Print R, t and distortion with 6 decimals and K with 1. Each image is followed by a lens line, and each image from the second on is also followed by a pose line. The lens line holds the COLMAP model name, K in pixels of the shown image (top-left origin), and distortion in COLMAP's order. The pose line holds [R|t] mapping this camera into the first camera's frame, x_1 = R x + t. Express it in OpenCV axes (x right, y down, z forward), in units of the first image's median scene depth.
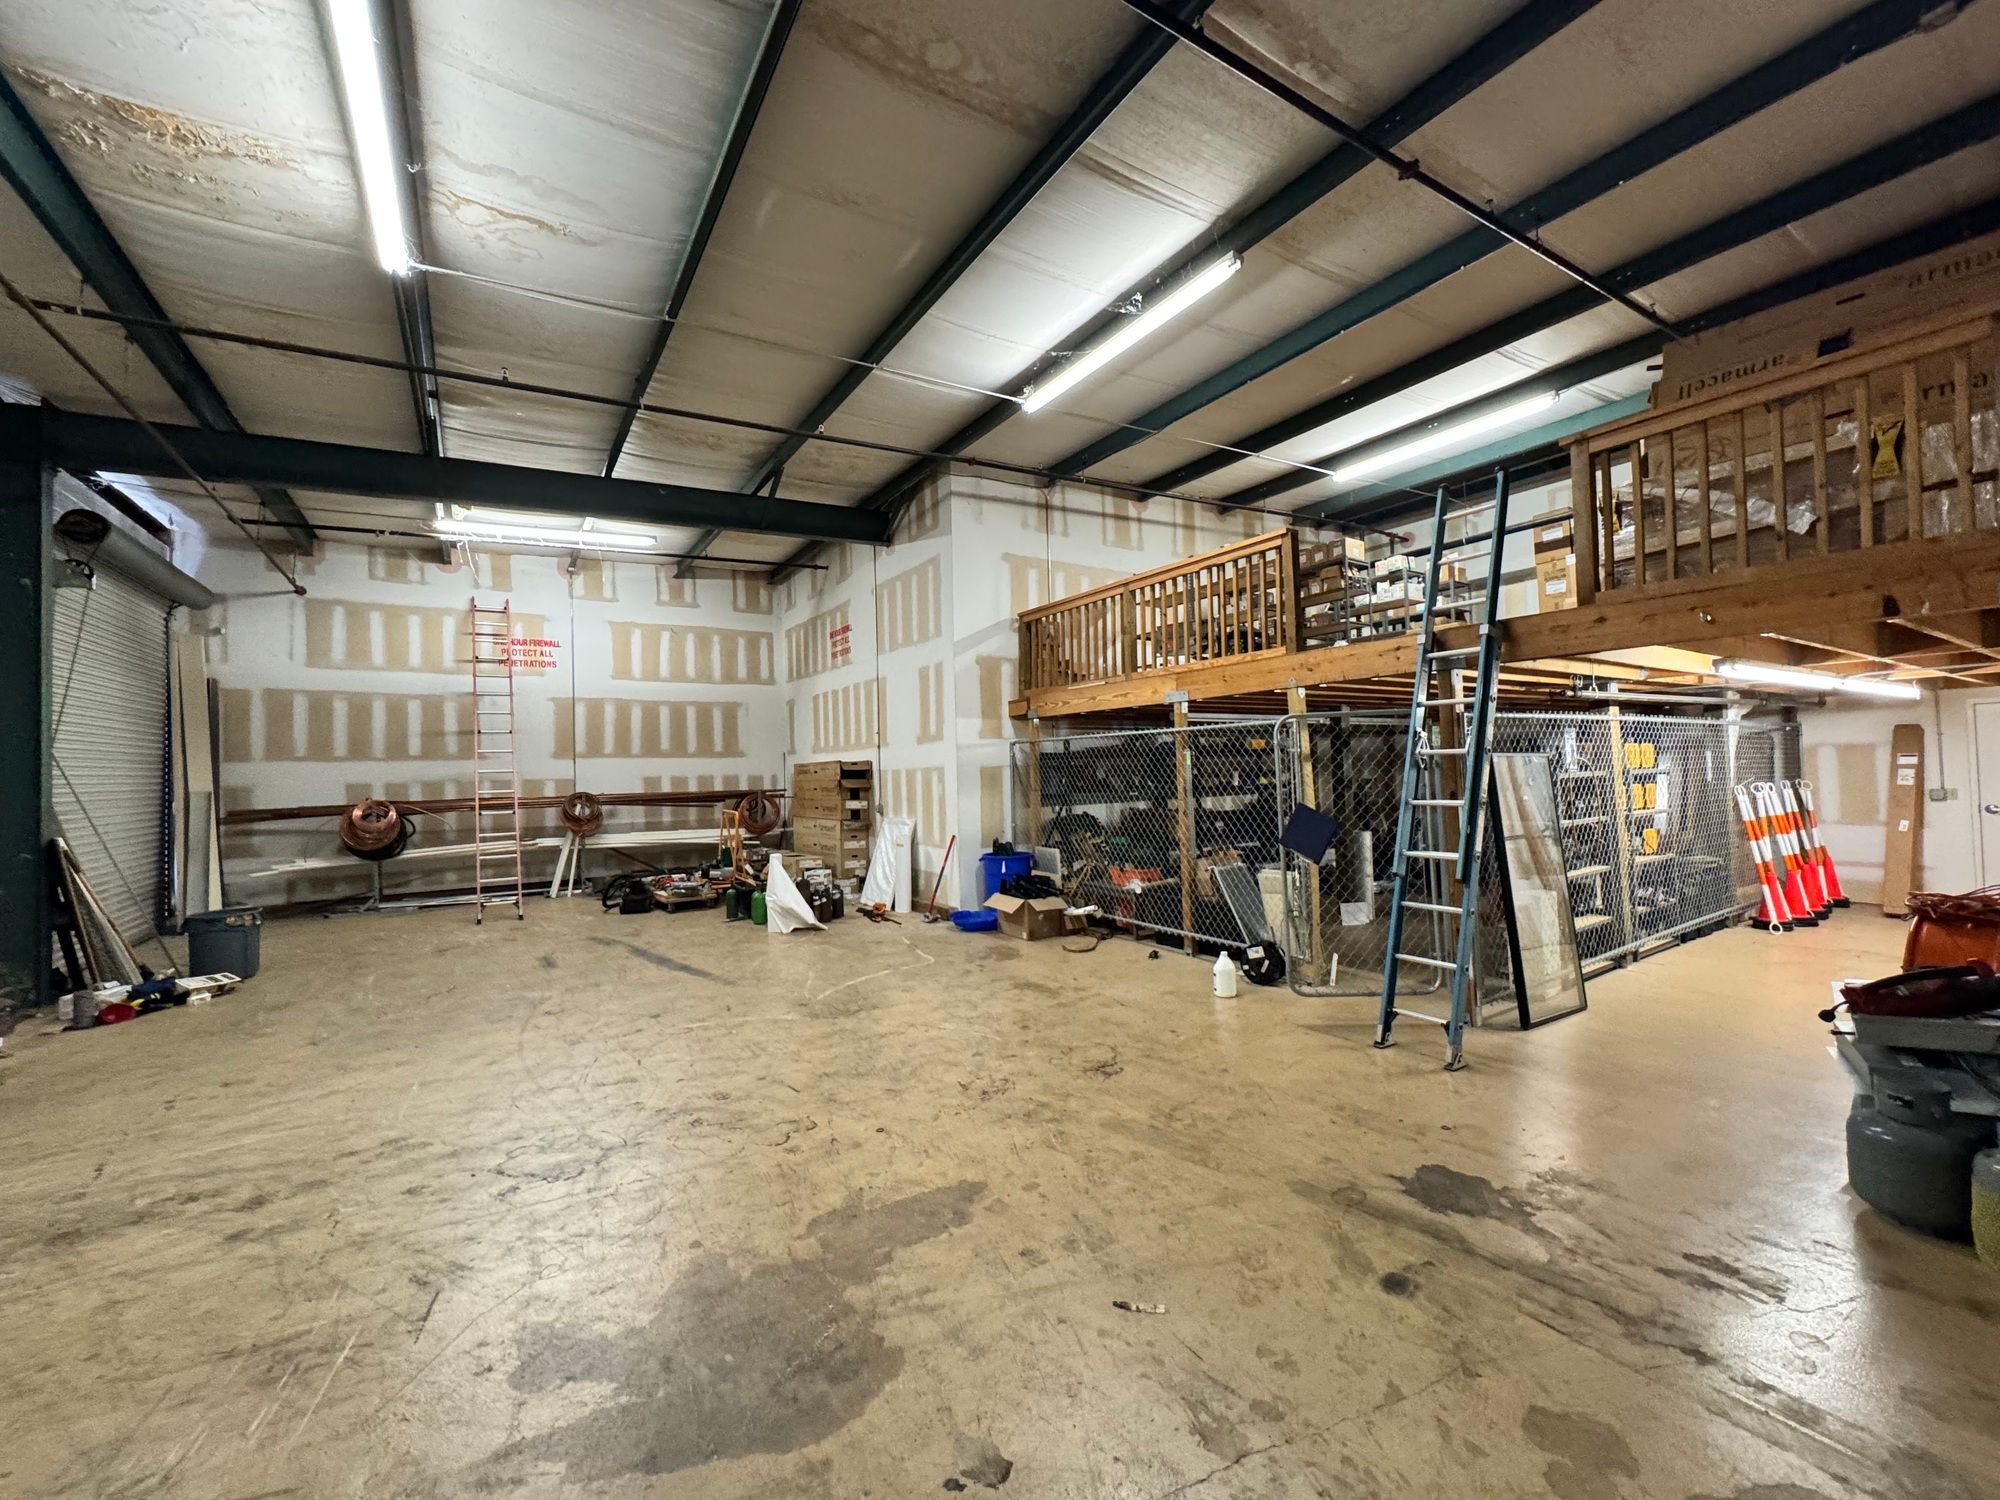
lens RADIAL K [[793.0, 0, 1000.0], [0, 793.0, 750.0], [0, 0, 1]] dist [-0.004202, 0.000502]
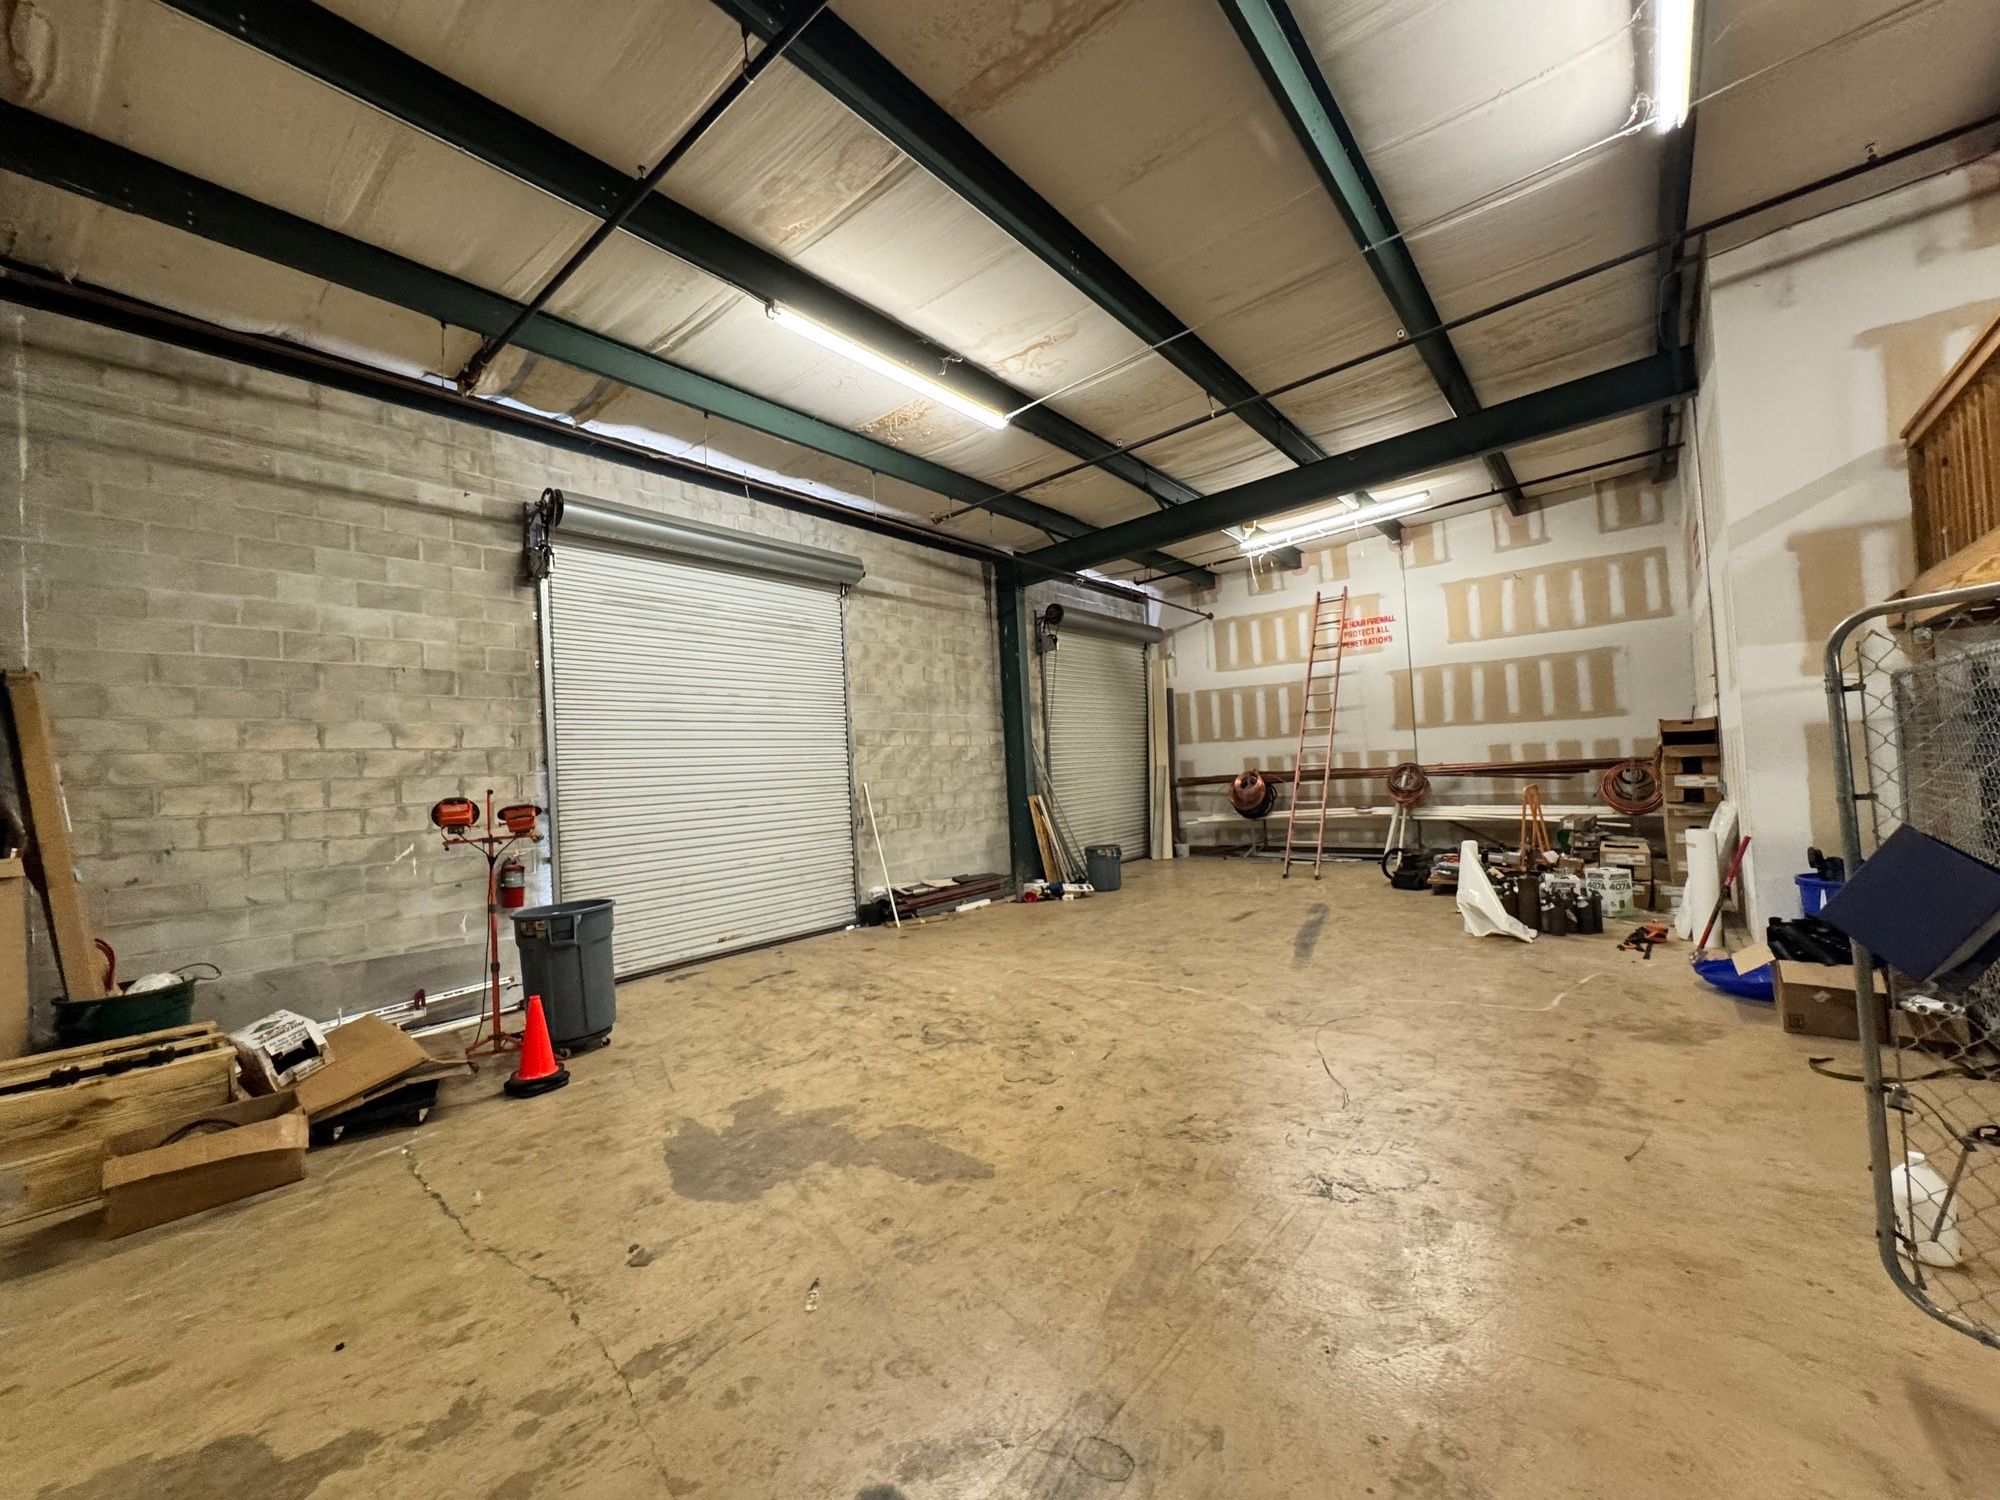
lens RADIAL K [[793.0, 0, 1000.0], [0, 793.0, 750.0], [0, 0, 1]] dist [-0.004202, 0.000502]
pose [[0.323703, -0.018534, -0.945977, 0.294238], [0.066549, 0.997778, 0.003223, -0.001090], [0.943815, -0.063998, 0.324217, 0.218751]]
